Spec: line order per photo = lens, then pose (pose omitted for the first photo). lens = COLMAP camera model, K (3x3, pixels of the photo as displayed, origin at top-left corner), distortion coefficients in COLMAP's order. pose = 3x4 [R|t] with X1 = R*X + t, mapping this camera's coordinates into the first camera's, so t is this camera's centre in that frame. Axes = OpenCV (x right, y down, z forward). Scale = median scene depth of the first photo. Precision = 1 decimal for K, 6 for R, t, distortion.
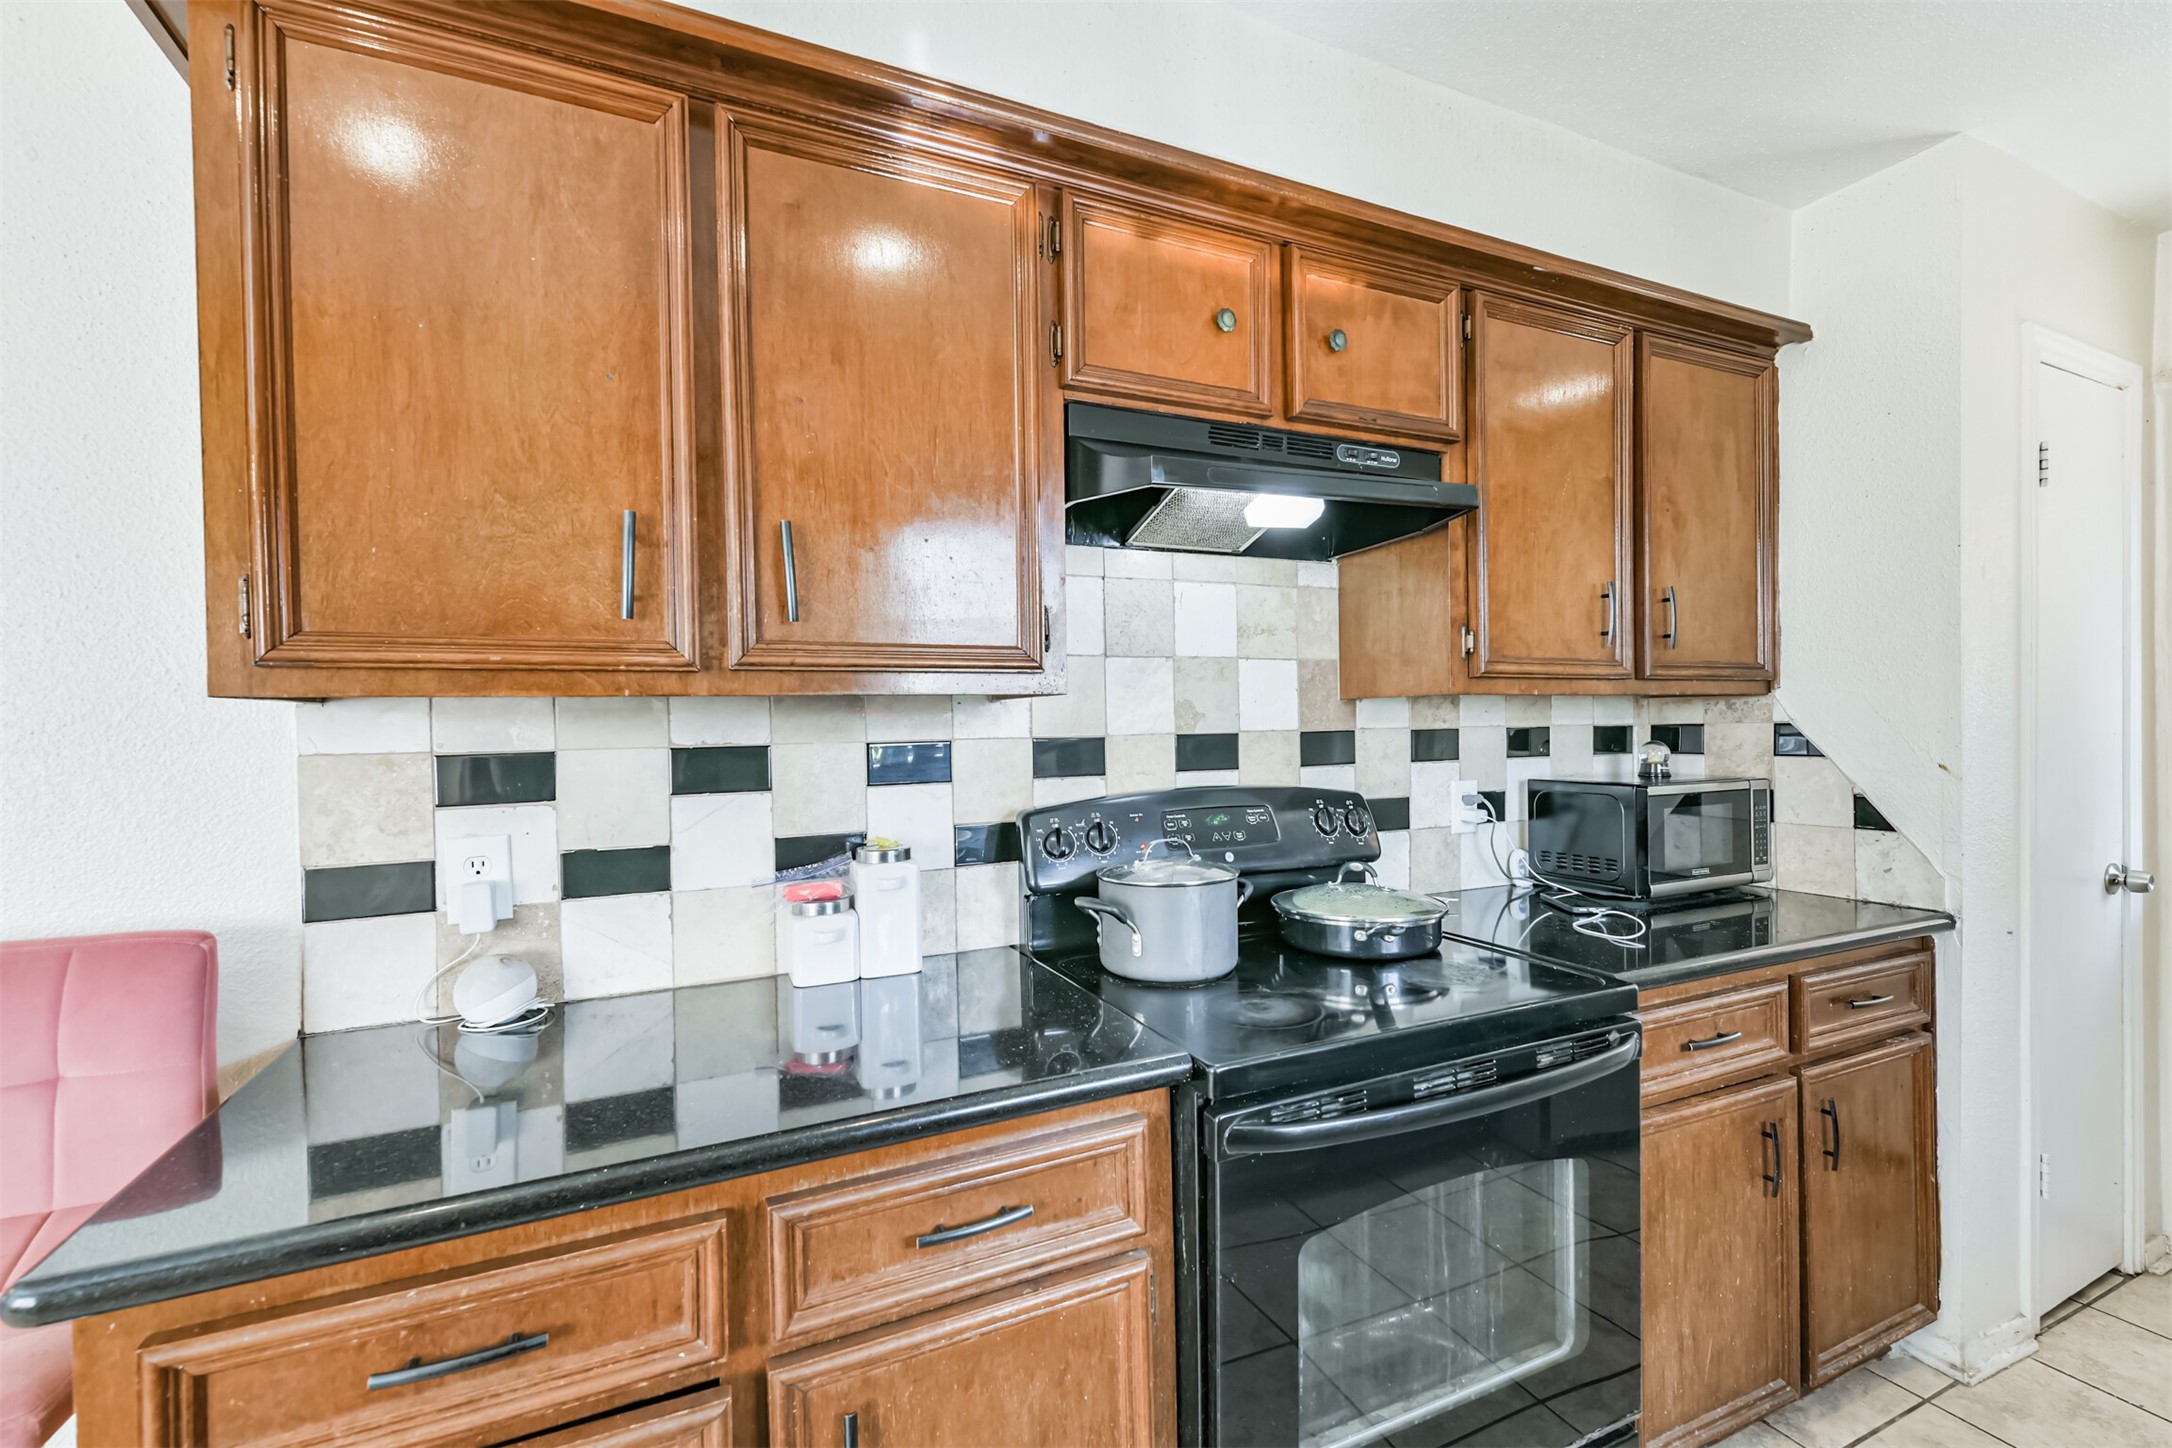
lens RADIAL K [[930.4, 0, 1091.5], [0, 930.4, 735.3], [0, 0, 1]] dist [0.014383, -0.002626]
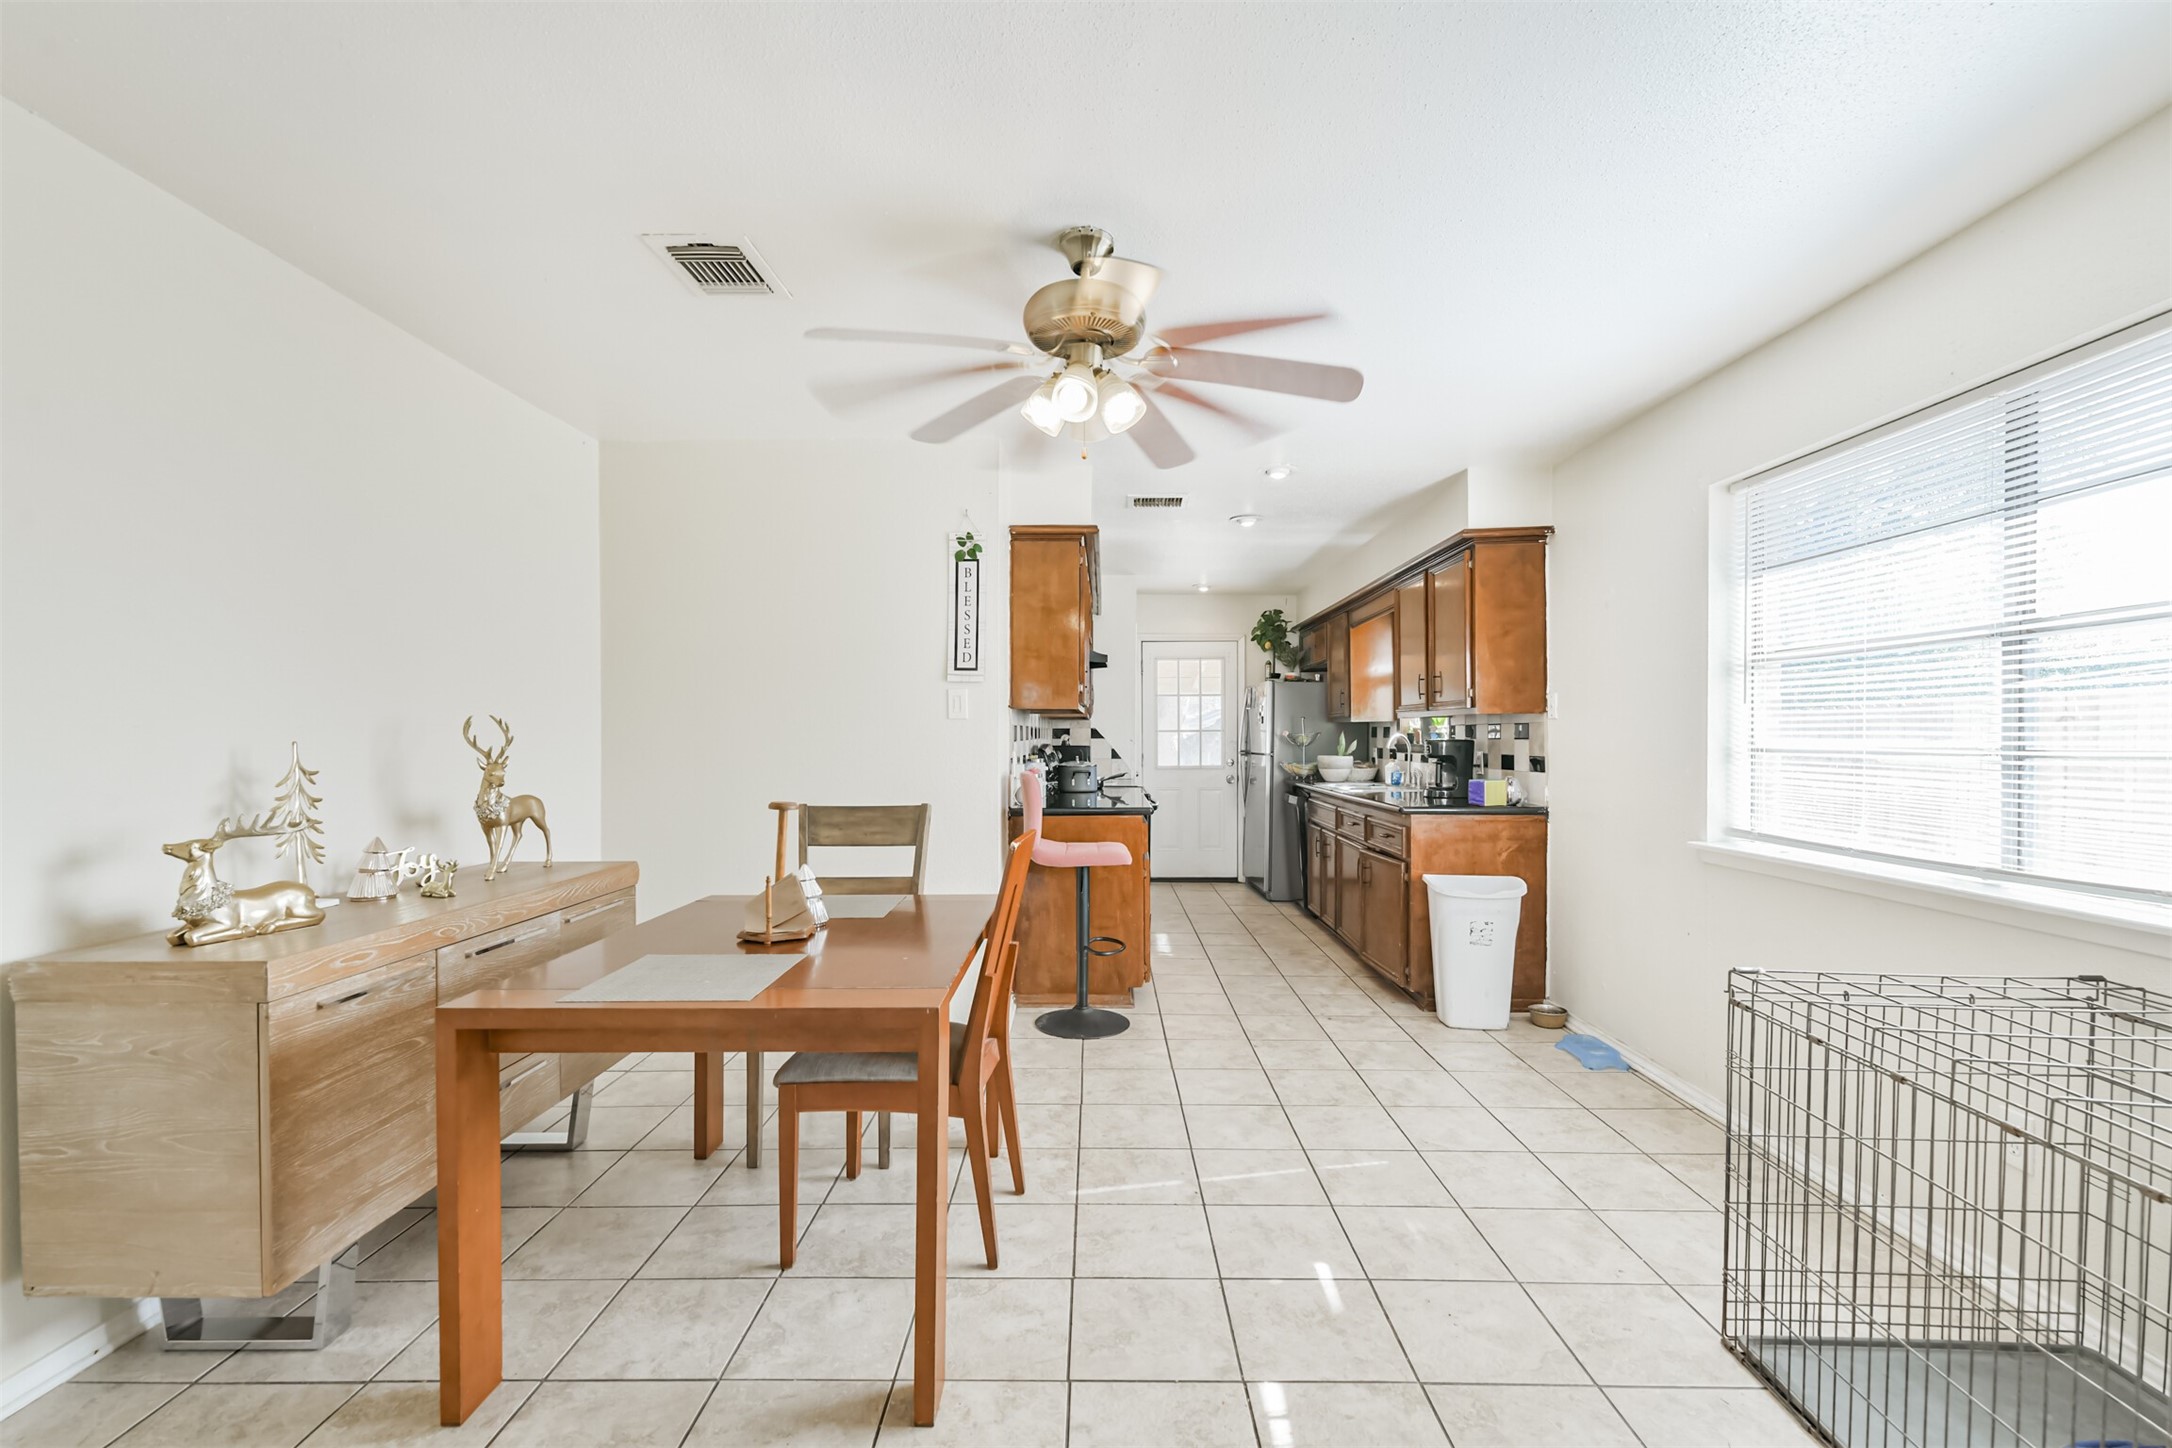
lens RADIAL K [[930.4, 0, 1087.9], [0, 930.4, 761.1], [0, 0, 1]] dist [0.014383, -0.002626]
pose [[0.439435, -0.010036, 0.898218, -3.332180], [0.005814, 0.999948, 0.008329, 0.110452], [-0.898256, 0.001562, 0.439471, -0.632423]]
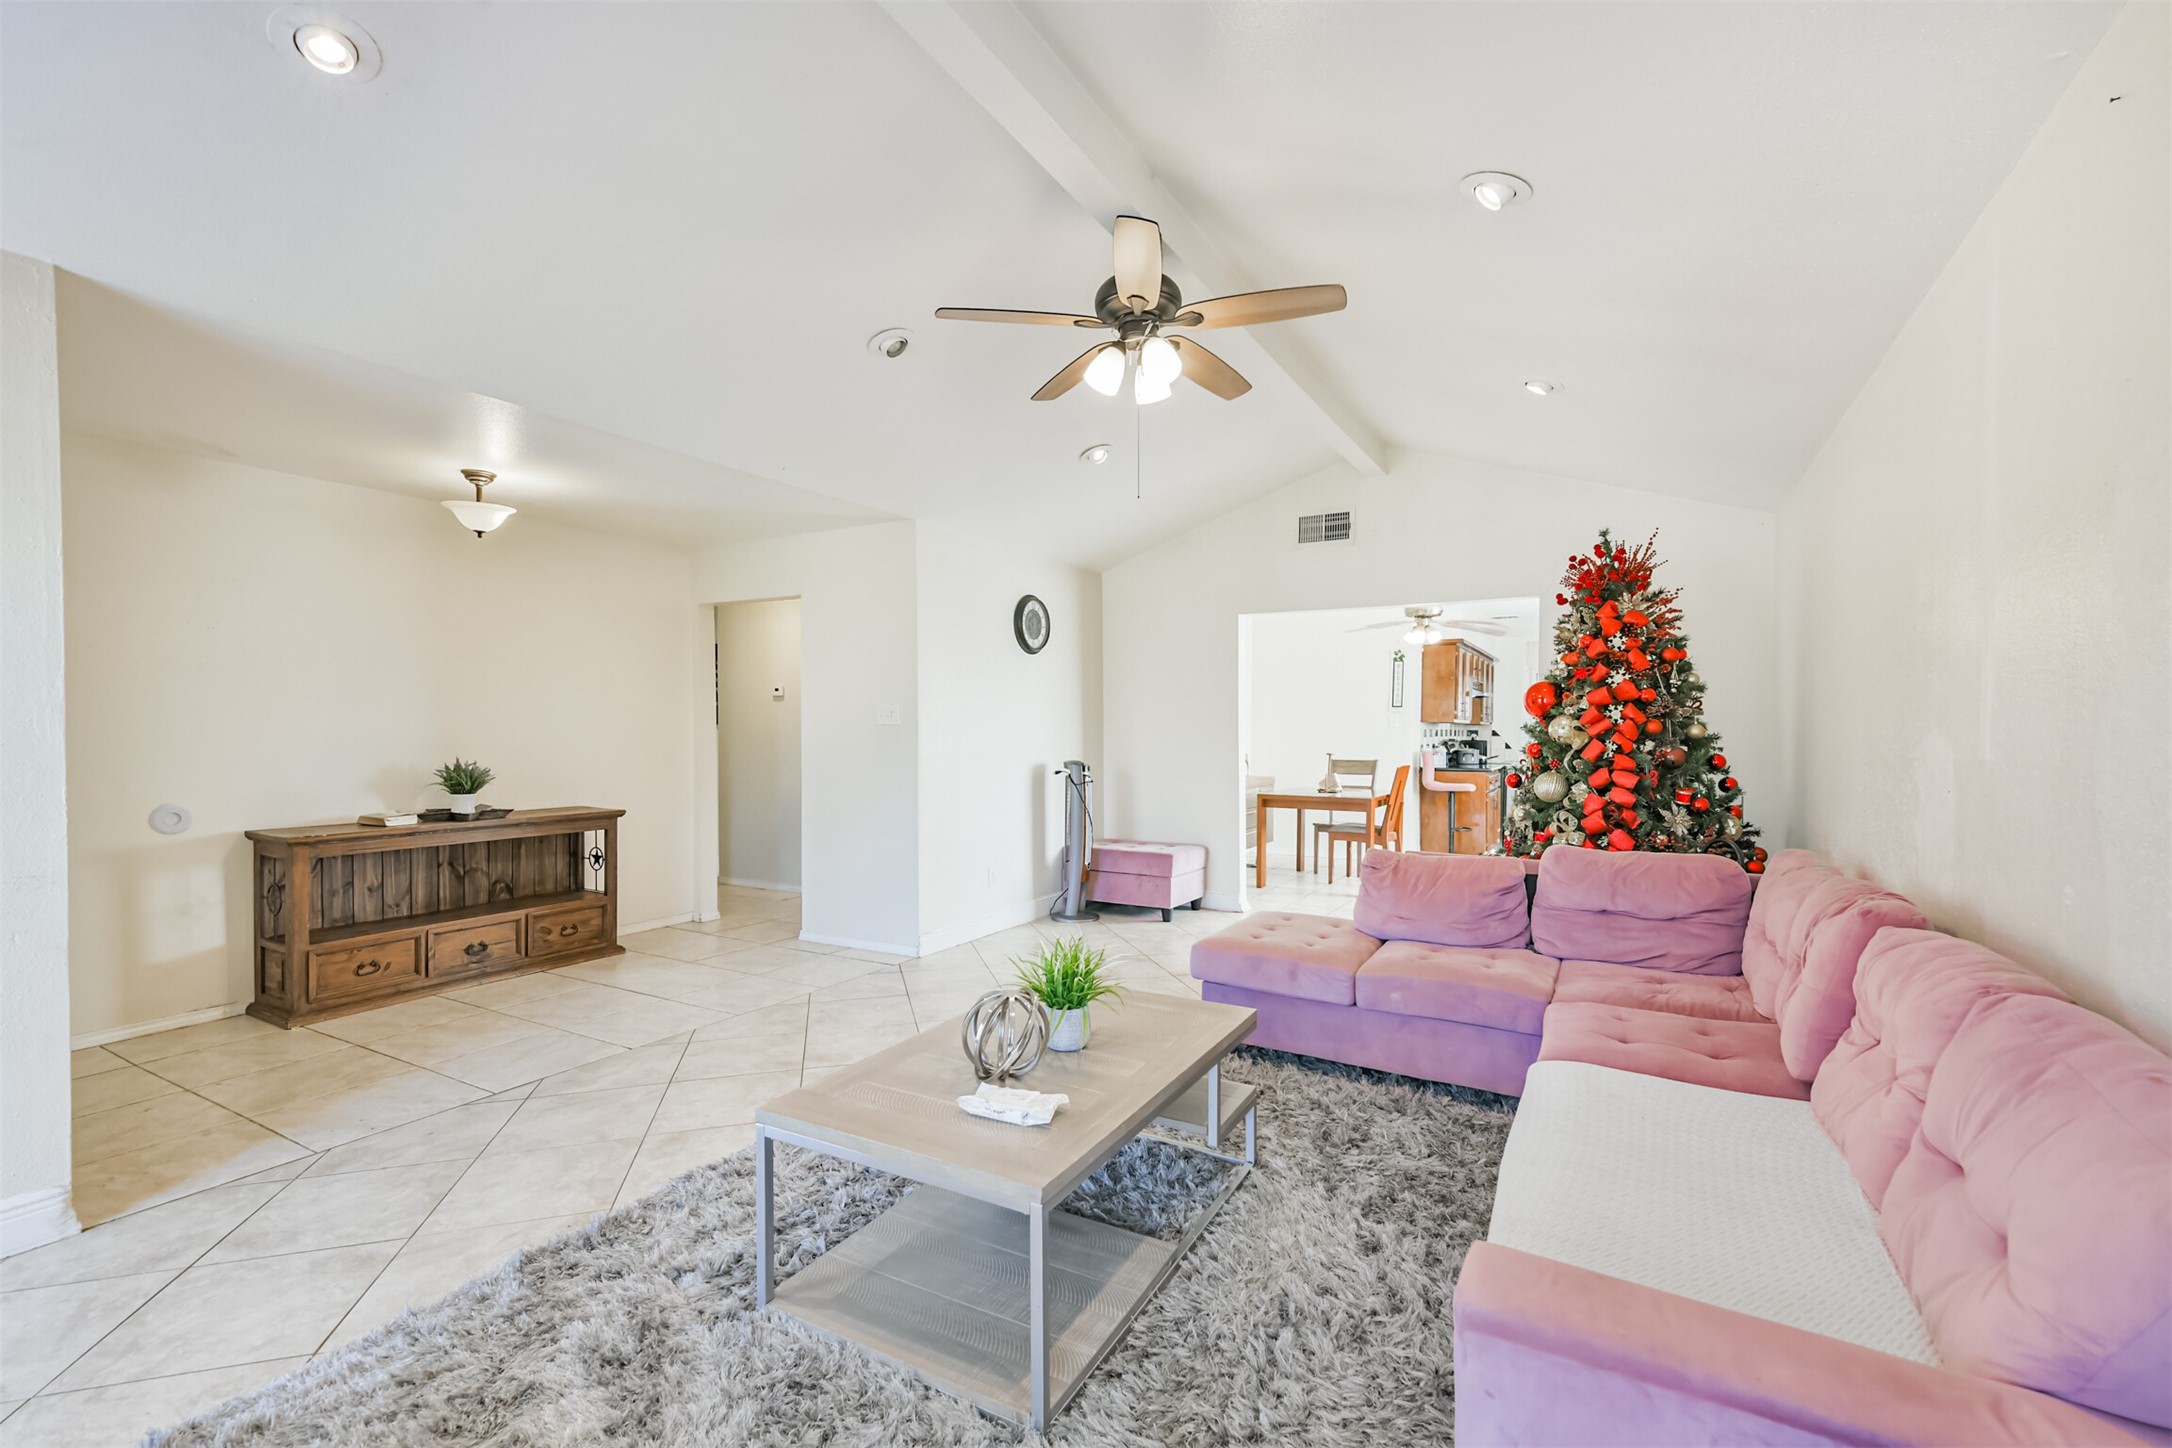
lens RADIAL K [[930.4, 0, 1095.5], [0, 930.4, 741.9], [0, 0, 1]] dist [0.014383, -0.002626]
pose [[0.818704, 0.013152, 0.574065, -6.392546], [-0.010630, 0.999913, -0.007749, 0.179593], [-0.574117, 0.000241, 0.818773, -3.146264]]
